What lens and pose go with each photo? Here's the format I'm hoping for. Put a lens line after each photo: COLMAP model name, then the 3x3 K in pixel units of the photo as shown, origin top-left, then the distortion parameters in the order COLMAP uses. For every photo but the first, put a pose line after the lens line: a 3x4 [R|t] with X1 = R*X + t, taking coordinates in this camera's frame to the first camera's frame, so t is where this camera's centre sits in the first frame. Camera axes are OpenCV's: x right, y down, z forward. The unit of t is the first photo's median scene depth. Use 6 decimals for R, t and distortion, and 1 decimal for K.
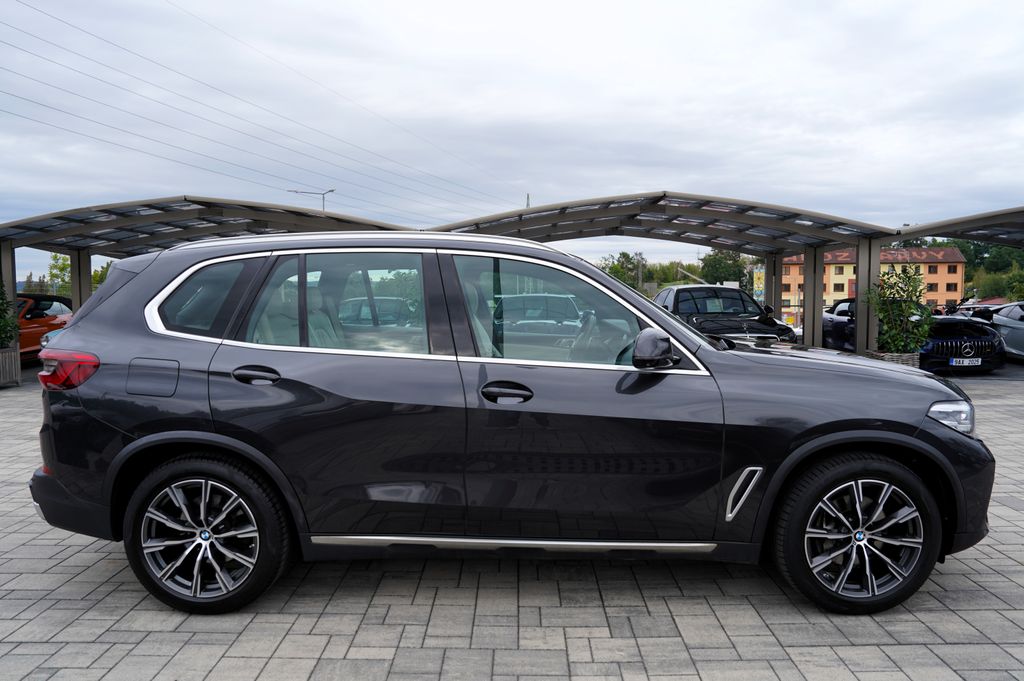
lens RADIAL K [[722.5, 0, 511.9], [0, 722.5, 354.0], [0, 0, 1]] dist [-0.110312, 0.087790]
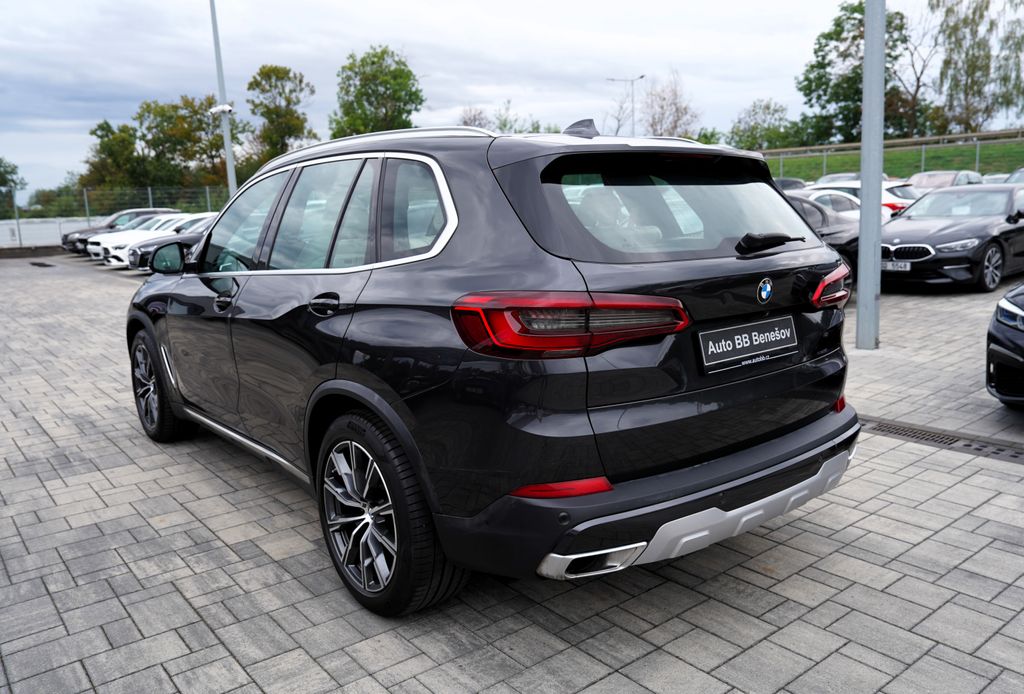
lens RADIAL K [[783.7, 0, 512.0], [0, 783.7, 347.0], [0, 0, 1]] dist [-0.060842, 0.071368]
pose [[-0.626956, -0.118439, 0.769999, -1.203509], [0.099988, 0.967969, 0.230303, -0.176227], [-0.772611, 0.221380, -0.595031, 1.970400]]
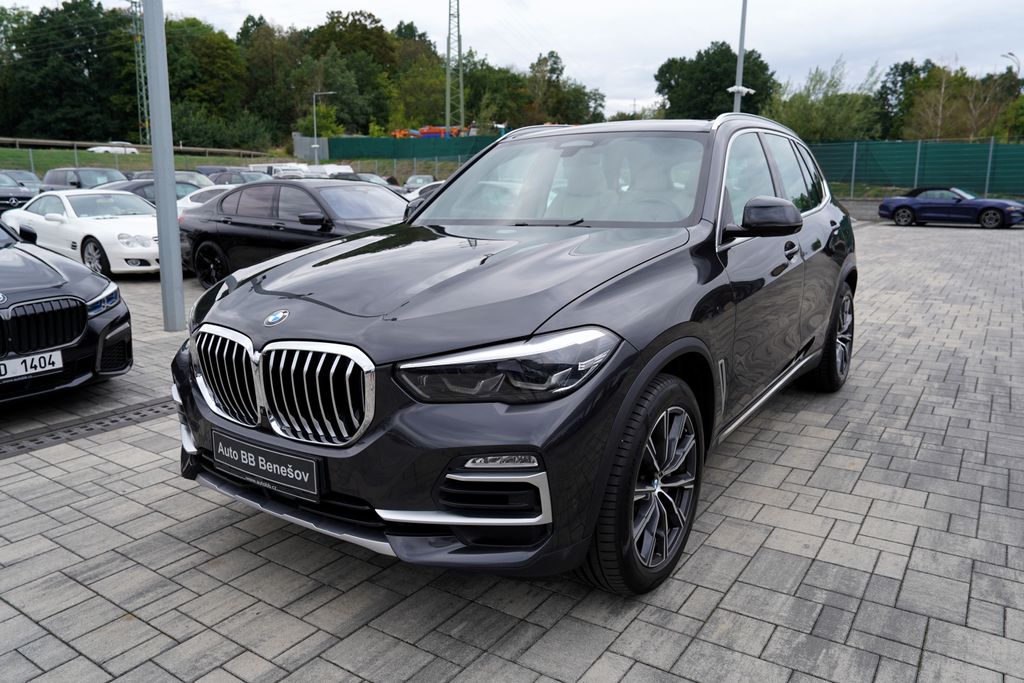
lens RADIAL K [[723.5, 0, 525.3], [0, 723.5, 335.6], [0, 0, 1]] dist [-0.069887, 0.066932]
pose [[-0.565115, 0.168252, -0.807673, 1.194844], [-0.062899, 0.967348, 0.245525, -0.138134], [0.822611, 0.189552, -0.536080, 1.877380]]
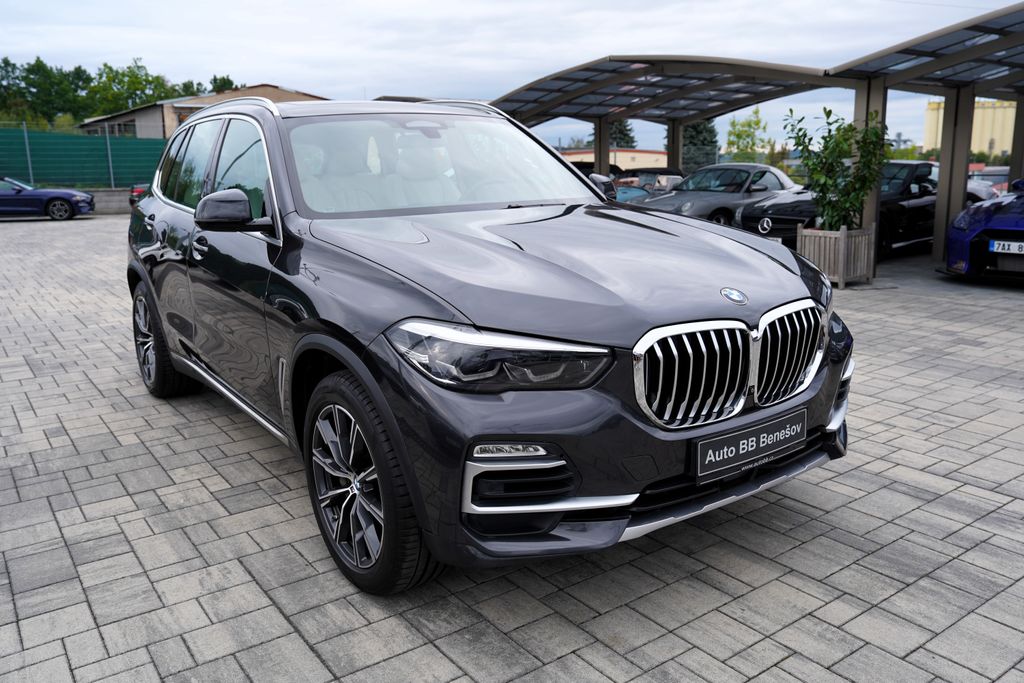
lens RADIAL K [[806.3, 0, 490.8], [0, 806.3, 341.1], [0, 0, 1]] dist [-0.002675, 0.004338]
pose [[0.565449, 0.162480, -0.808621, 1.262718], [-0.050808, 0.985404, 0.162474, -0.036868], [0.823217, -0.050786, 0.565450, 0.652696]]
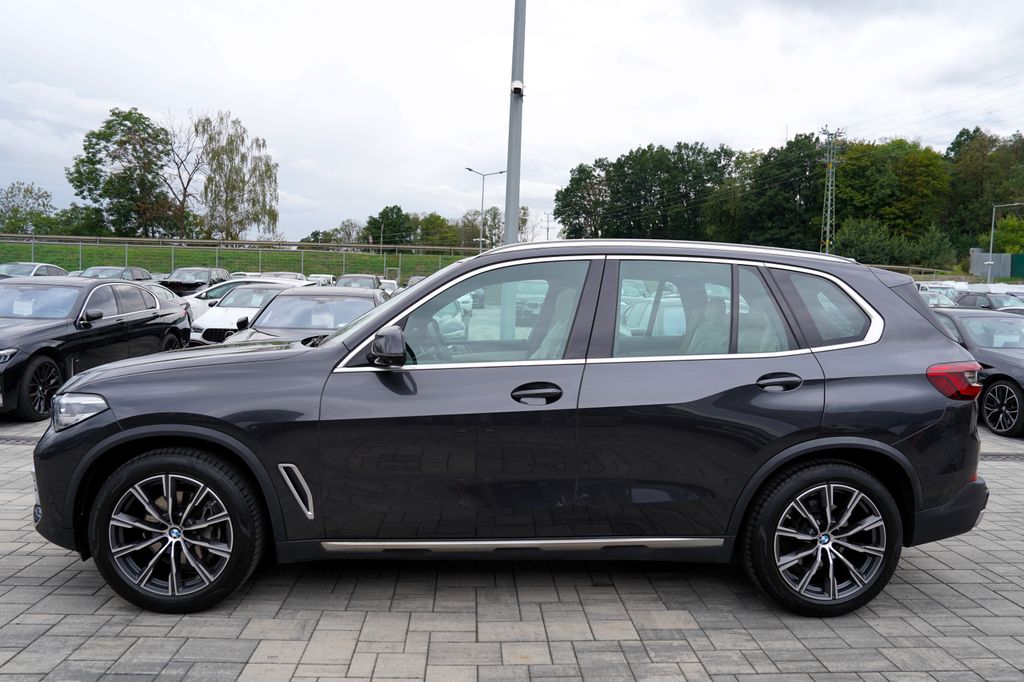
lens RADIAL K [[722.5, 0, 511.9], [0, 722.5, 354.5], [0, 0, 1]] dist [-0.110312, 0.087790]
pose [[-0.998016, -0.025977, -0.057355, 0.099984], [-0.035203, 0.985460, 0.166220, -0.225407], [0.052203, 0.167909, -0.984419, 2.559894]]
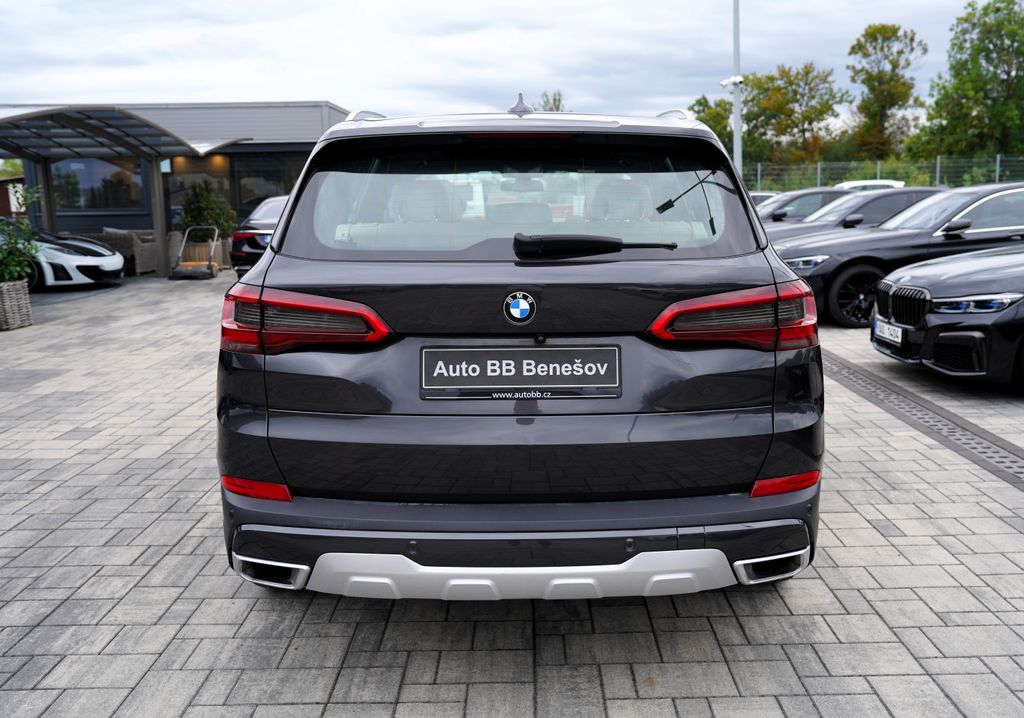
lens RADIAL K [[875.7, 0, 553.2], [0, 875.7, 356.0], [0, 0, 1]] dist [-0.054149, 0.095283]
pose [[-0.032475, -0.176444, 0.983775, -1.446284], [0.099155, 0.978869, 0.178838, -0.107807], [-0.994542, 0.103354, -0.014293, 1.269292]]
